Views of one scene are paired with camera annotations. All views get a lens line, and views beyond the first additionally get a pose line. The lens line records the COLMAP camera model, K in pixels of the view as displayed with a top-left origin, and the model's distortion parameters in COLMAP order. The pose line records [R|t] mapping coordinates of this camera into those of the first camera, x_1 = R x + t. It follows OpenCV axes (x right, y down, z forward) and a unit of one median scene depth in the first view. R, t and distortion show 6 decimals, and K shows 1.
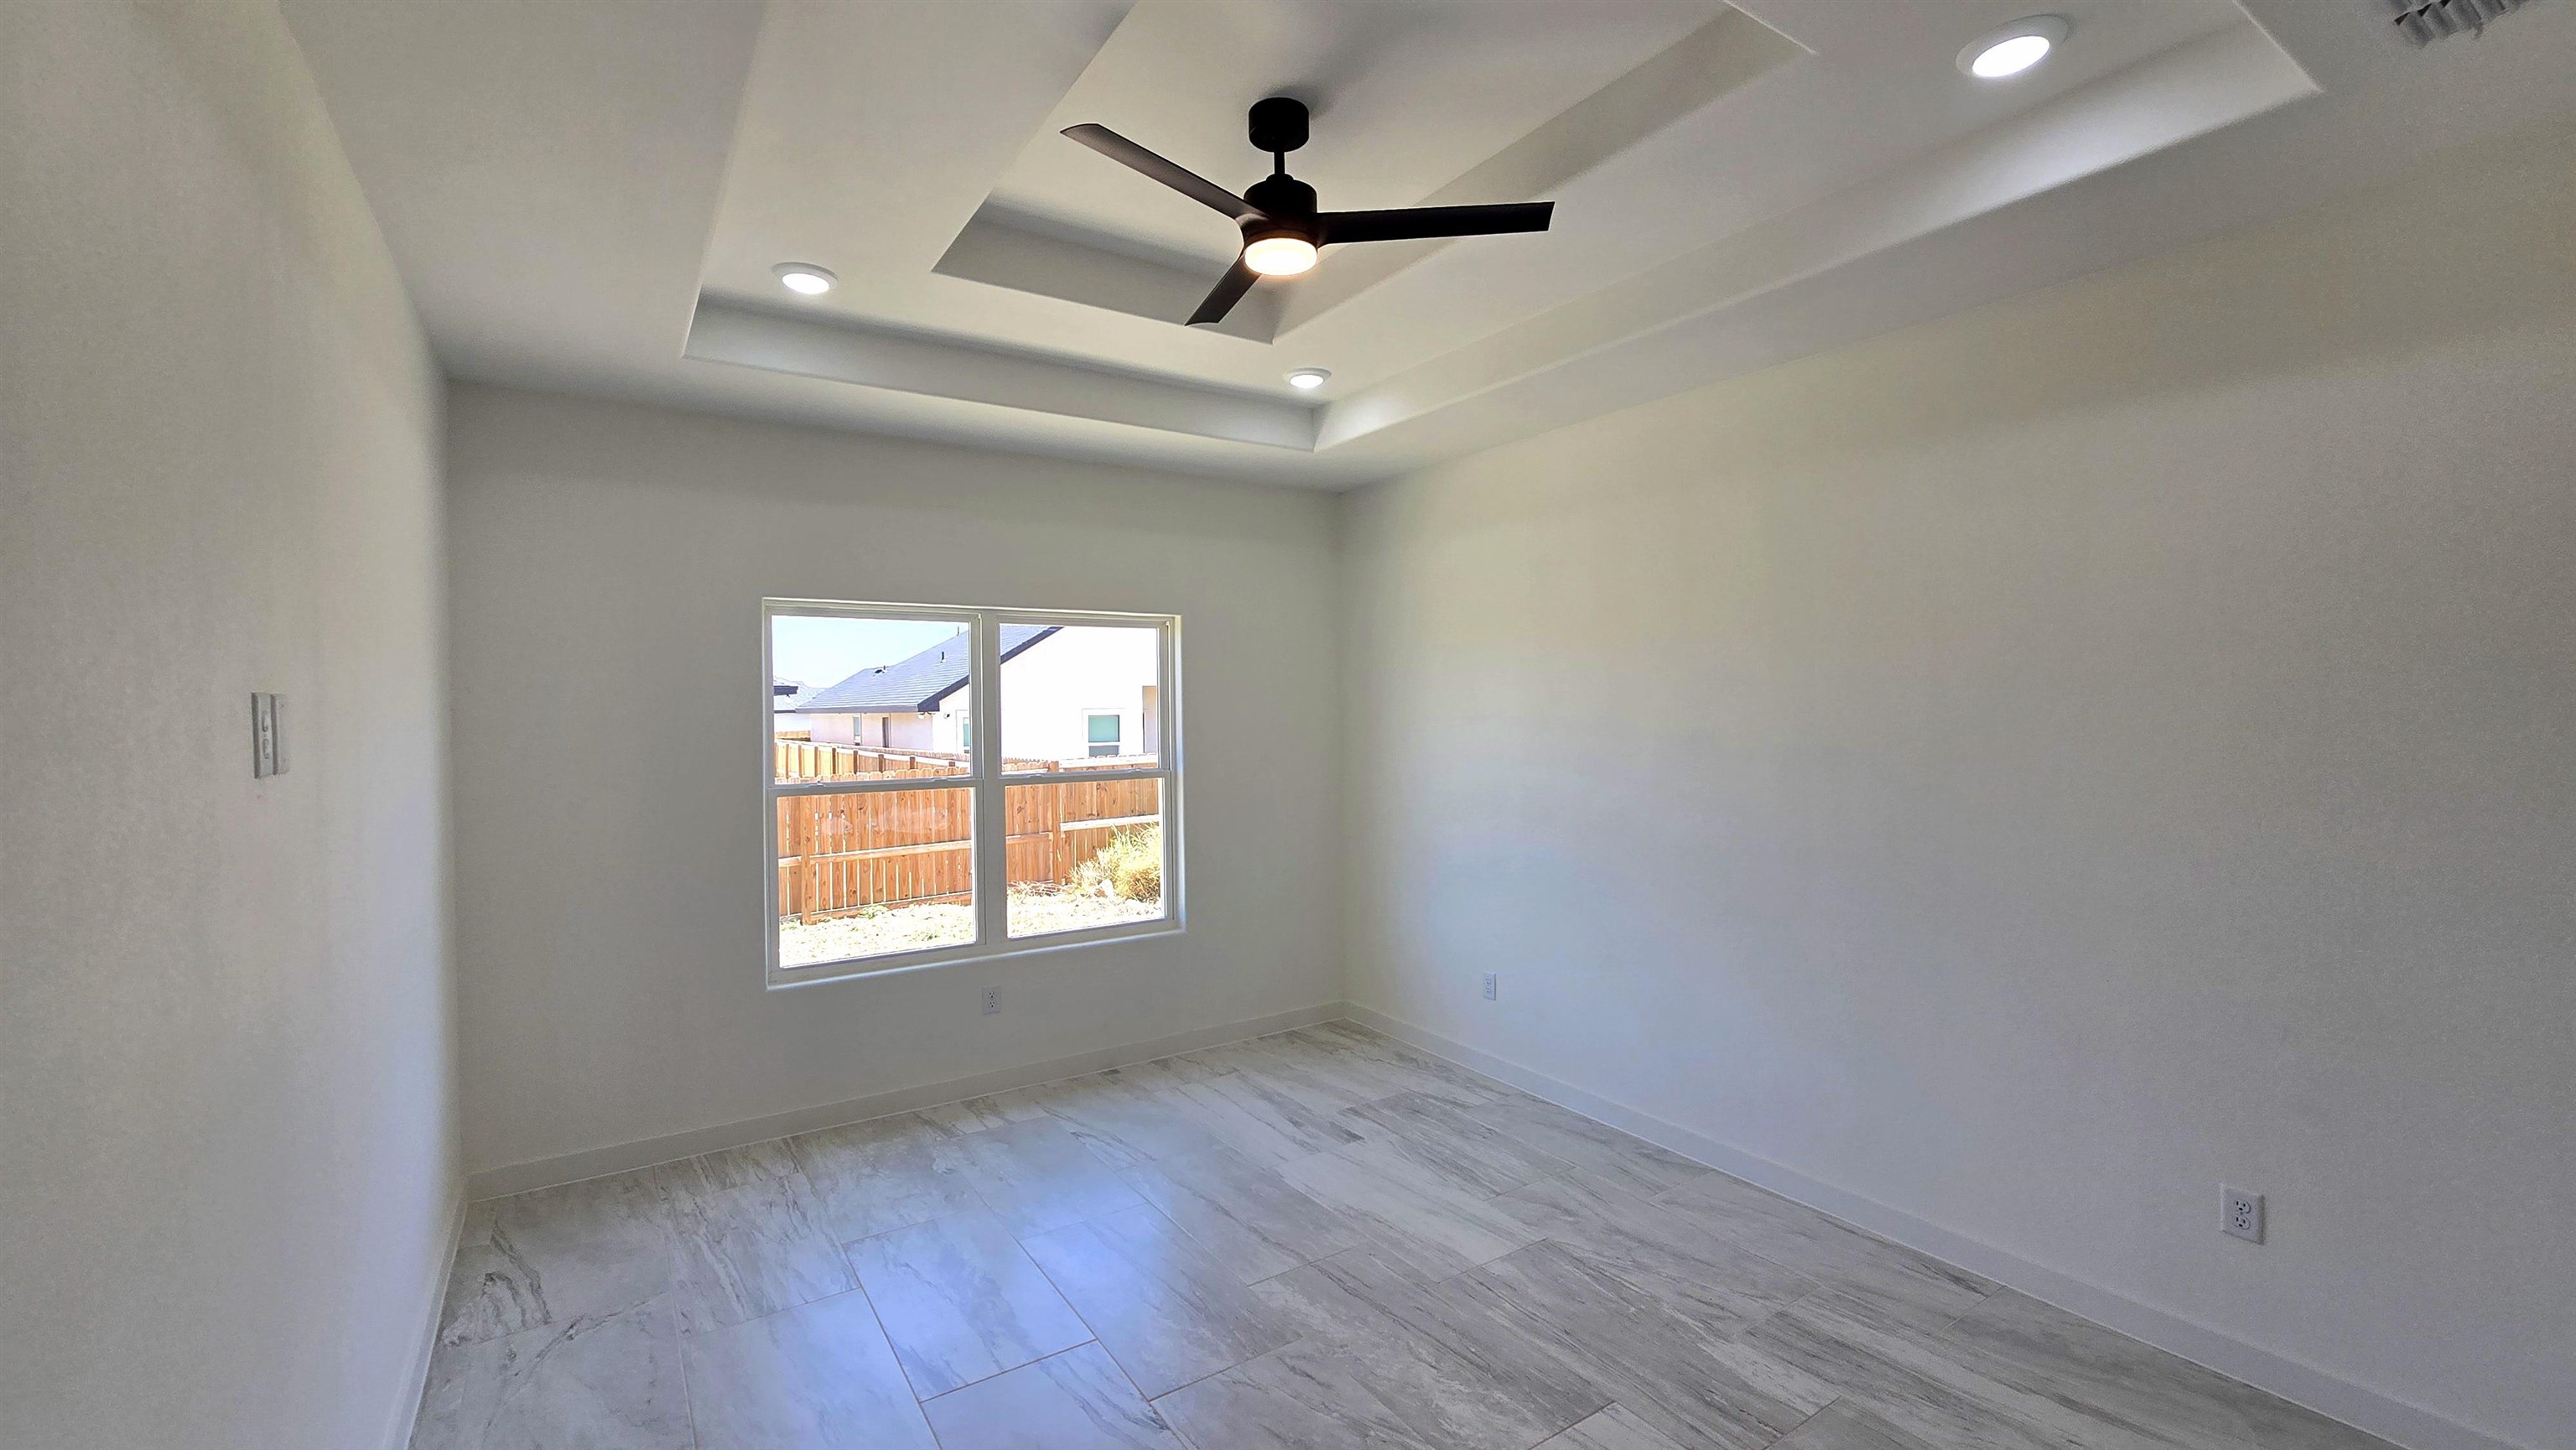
lens RADIAL K [[1058.5, 0, 1275.4], [0, 1058.5, 720.8], [0, 0, 1]] dist [-0.002196, -0.000261]
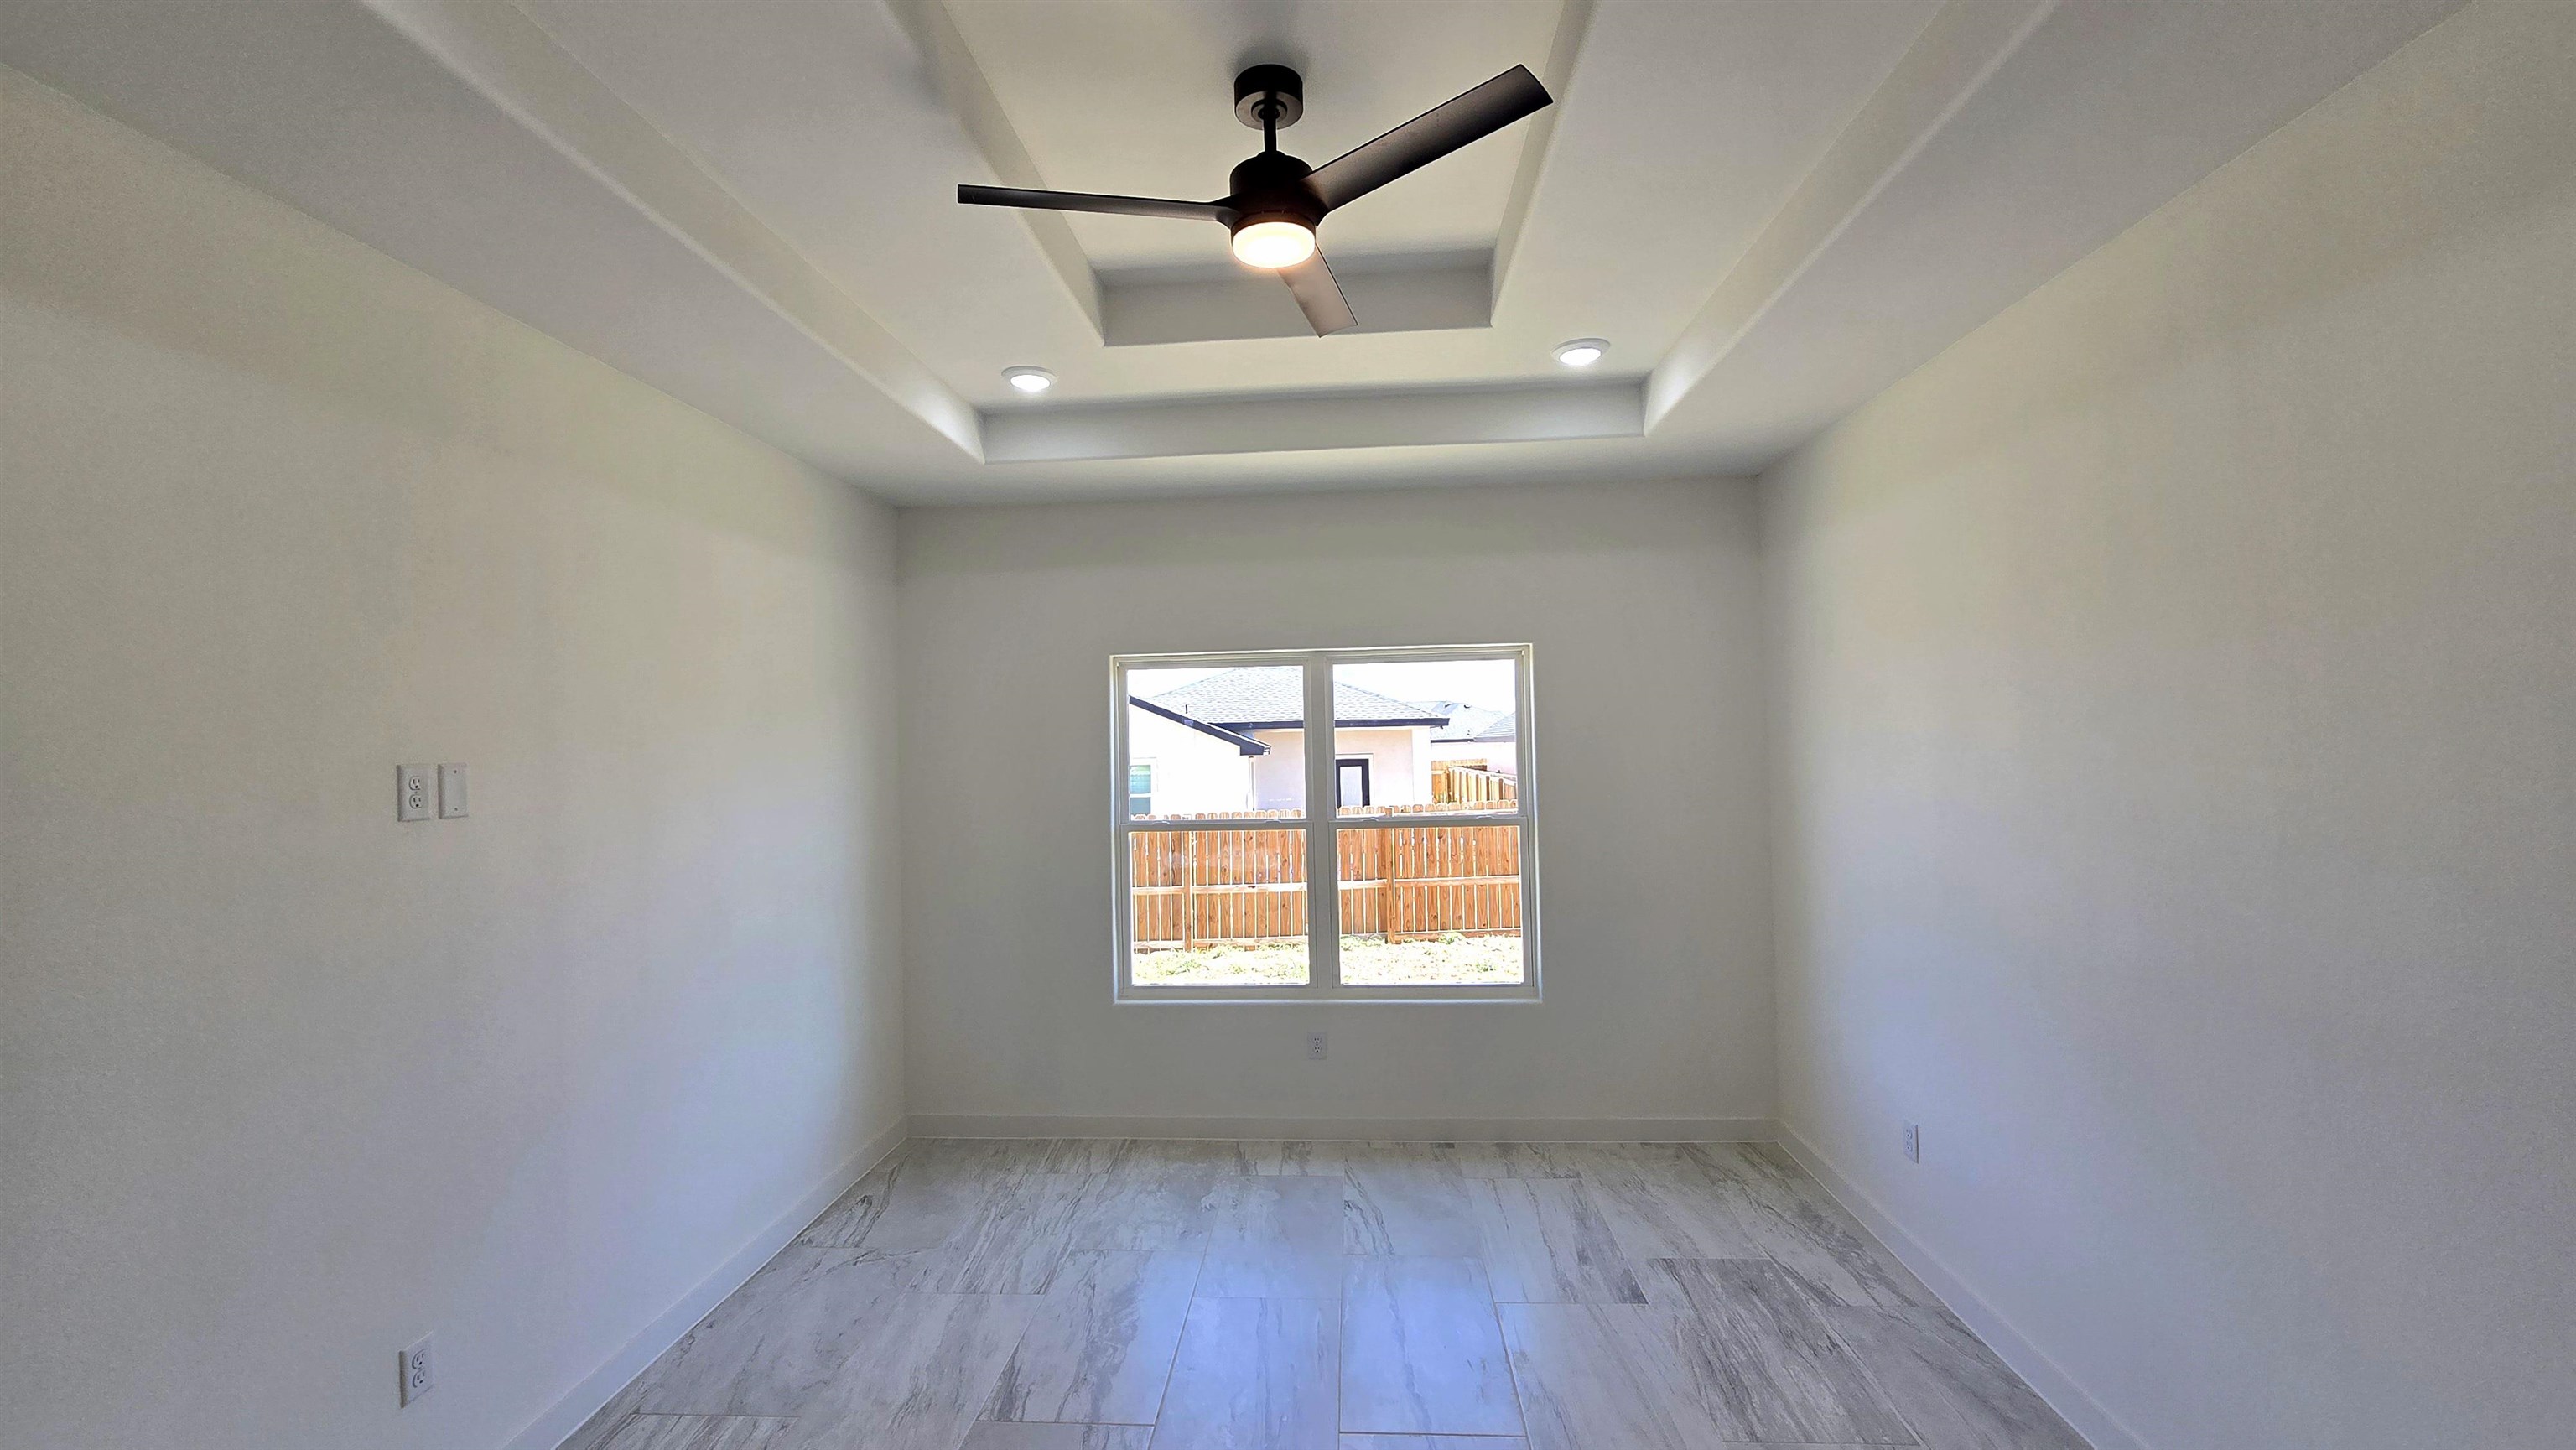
lens RADIAL K [[1058.5, 0, 1275.4], [0, 1058.5, 720.8], [0, 0, 1]] dist [-0.002196, -0.000261]
pose [[0.793660, -0.021116, -0.607995, 0.310812], [0.006046, 0.999622, -0.026825, -0.013527], [0.608332, 0.017614, 0.793487, 0.183875]]
